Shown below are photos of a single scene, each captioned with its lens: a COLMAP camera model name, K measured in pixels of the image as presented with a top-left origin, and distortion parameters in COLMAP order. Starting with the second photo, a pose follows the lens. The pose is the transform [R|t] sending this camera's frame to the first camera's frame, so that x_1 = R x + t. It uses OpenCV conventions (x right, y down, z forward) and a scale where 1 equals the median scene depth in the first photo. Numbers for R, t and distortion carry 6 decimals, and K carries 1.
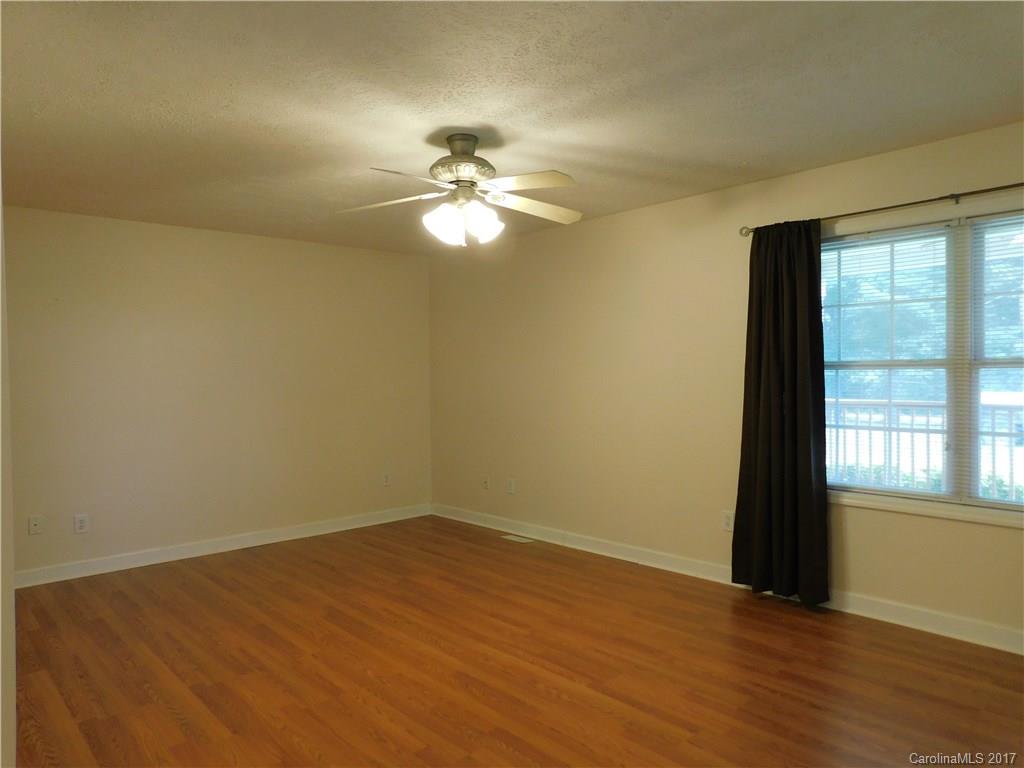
lens RADIAL K [[691.4, 0, 512.0], [0, 691.4, 384.0], [0, 0, 1]] dist [-0.062380, 0.053451]
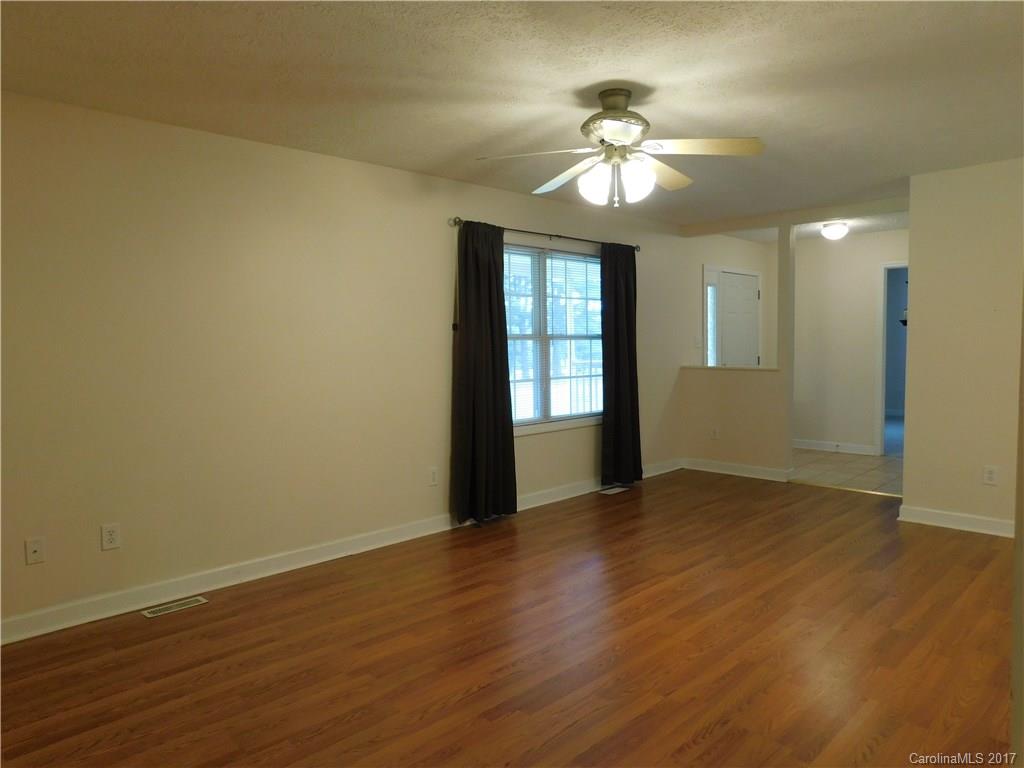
lens RADIAL K [[691.4, 0, 512.0], [0, 691.4, 384.0], [0, 0, 1]] dist [-0.062380, 0.053451]
pose [[-0.041823, -0.049122, 0.997917, -1.034790], [0.027922, 0.998343, 0.050313, -0.004077], [-0.998735, 0.029968, -0.040382, 1.181967]]
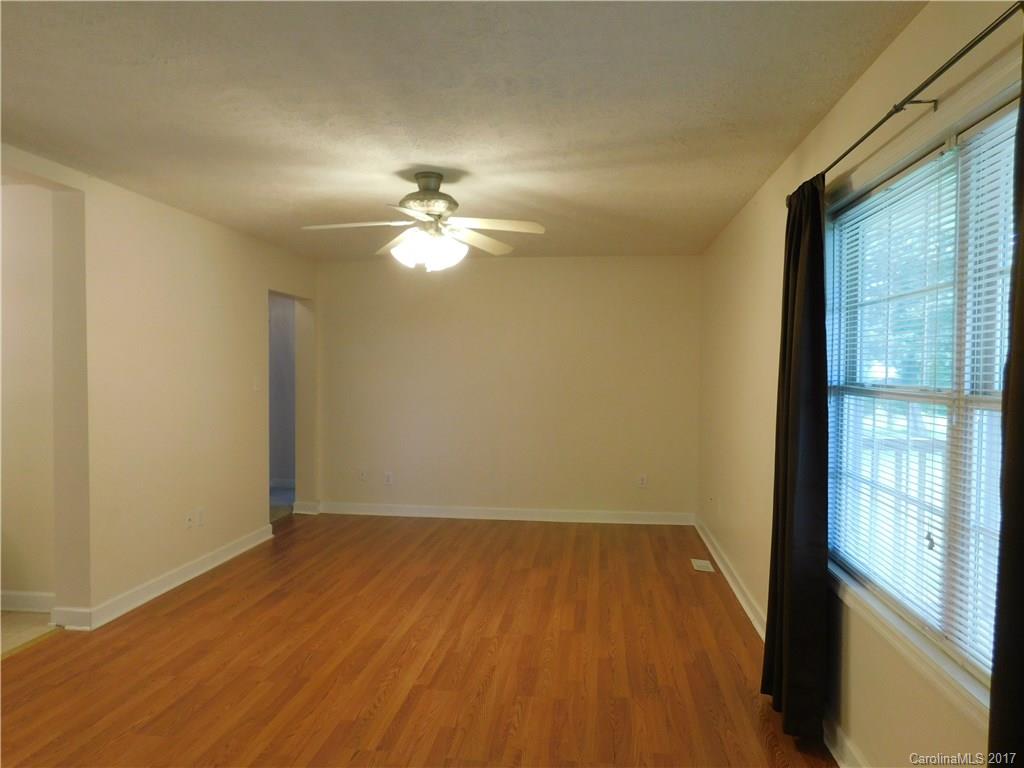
lens RADIAL K [[697.0, 0, 512.0], [0, 697.0, 384.0], [0, 0, 1]] dist [-0.005569, -0.001903]
pose [[0.644977, 0.037072, -0.763303, 0.884566], [-0.025225, 0.999311, 0.027219, -0.050380], [0.763786, 0.001698, 0.645468, 0.365191]]
